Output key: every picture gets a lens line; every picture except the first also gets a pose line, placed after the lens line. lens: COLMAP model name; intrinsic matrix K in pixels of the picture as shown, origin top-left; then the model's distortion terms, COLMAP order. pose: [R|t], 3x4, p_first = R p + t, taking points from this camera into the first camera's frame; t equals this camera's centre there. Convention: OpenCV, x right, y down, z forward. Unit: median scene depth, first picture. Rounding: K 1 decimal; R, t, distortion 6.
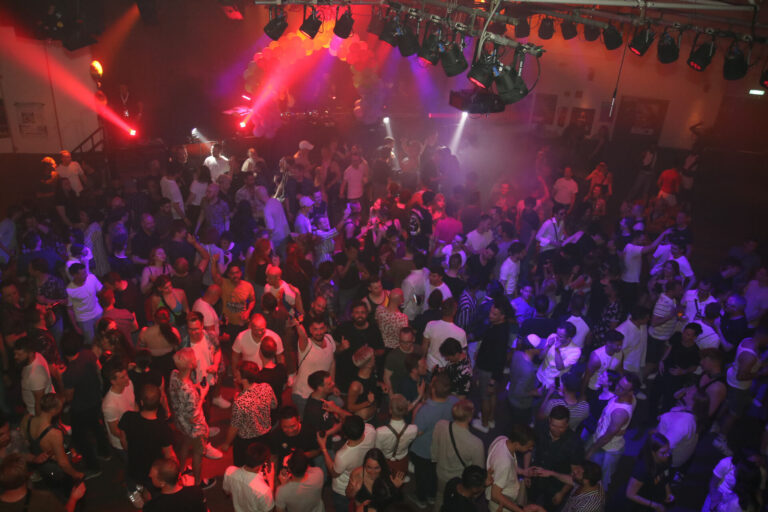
lens RADIAL K [[618.8, 0, 384.0], [0, 618.8, 256.0], [0, 0, 1]] dist [-0.133269, 0.109660]
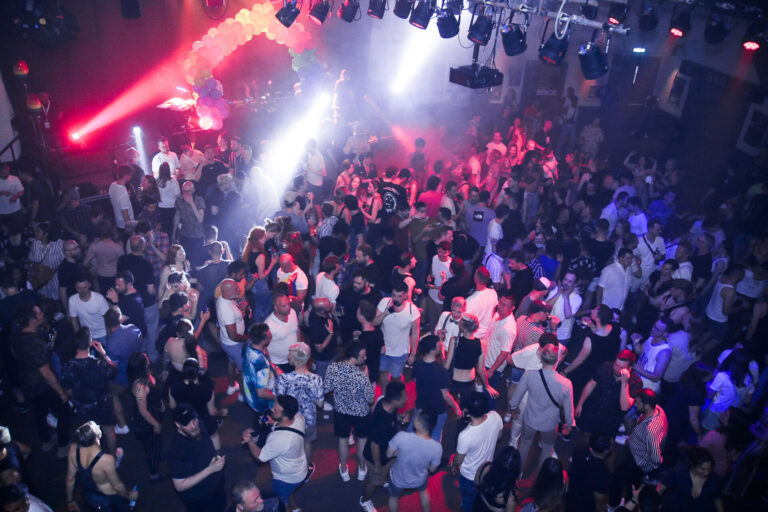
lens RADIAL K [[618.8, 0, 384.0], [0, 618.8, 256.0], [0, 0, 1]] dist [-0.133269, 0.109660]
pose [[0.973459, -0.122925, 0.193046, -0.235373], [0.115793, 0.992120, 0.047845, -0.014151], [-0.197406, -0.024222, 0.980022, -0.005216]]
